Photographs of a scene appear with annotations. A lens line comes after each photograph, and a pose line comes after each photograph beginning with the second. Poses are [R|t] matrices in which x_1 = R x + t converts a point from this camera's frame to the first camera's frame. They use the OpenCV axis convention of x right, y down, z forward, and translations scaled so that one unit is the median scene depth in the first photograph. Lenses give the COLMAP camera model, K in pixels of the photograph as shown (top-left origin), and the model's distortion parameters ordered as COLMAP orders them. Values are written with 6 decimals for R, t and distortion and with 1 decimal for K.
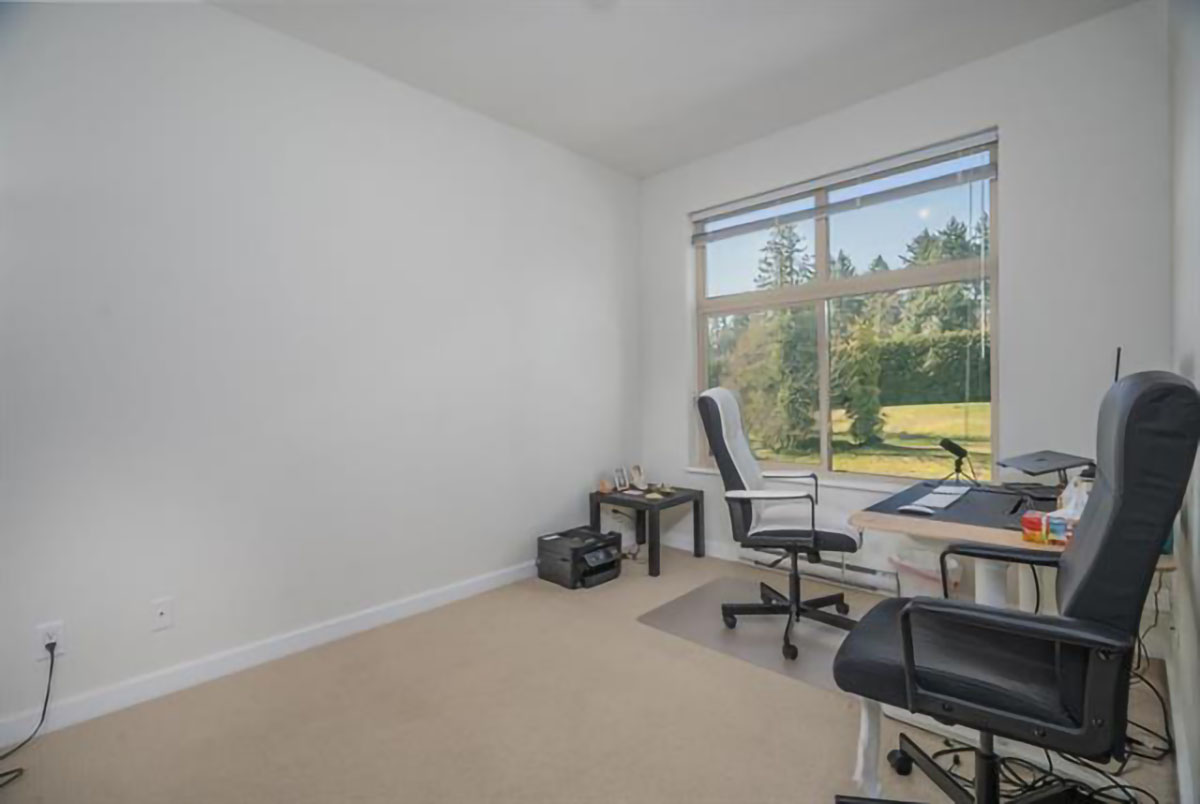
lens RADIAL K [[556.8, 0, 602.8], [0, 556.8, 393.1], [0, 0, 1]] dist [-0.000427, 0.000127]
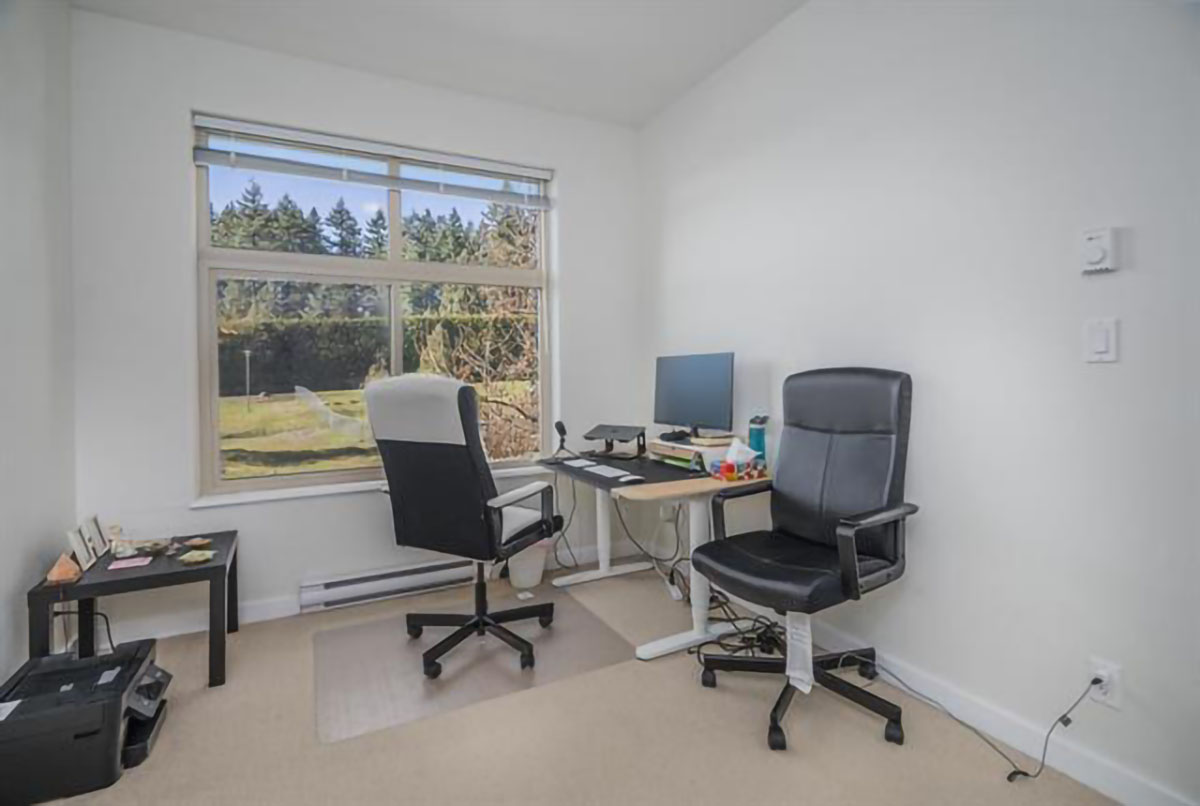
lens RADIAL K [[574.3, 0, 600.6], [0, 574.3, 365.9], [0, 0, 1]] dist [-0.004027, -0.000685]
pose [[0.317022, 0.019968, 0.948208, -0.382413], [0.009616, 0.999659, -0.024266, -0.003354], [-0.948369, 0.016811, 0.316722, 0.400403]]
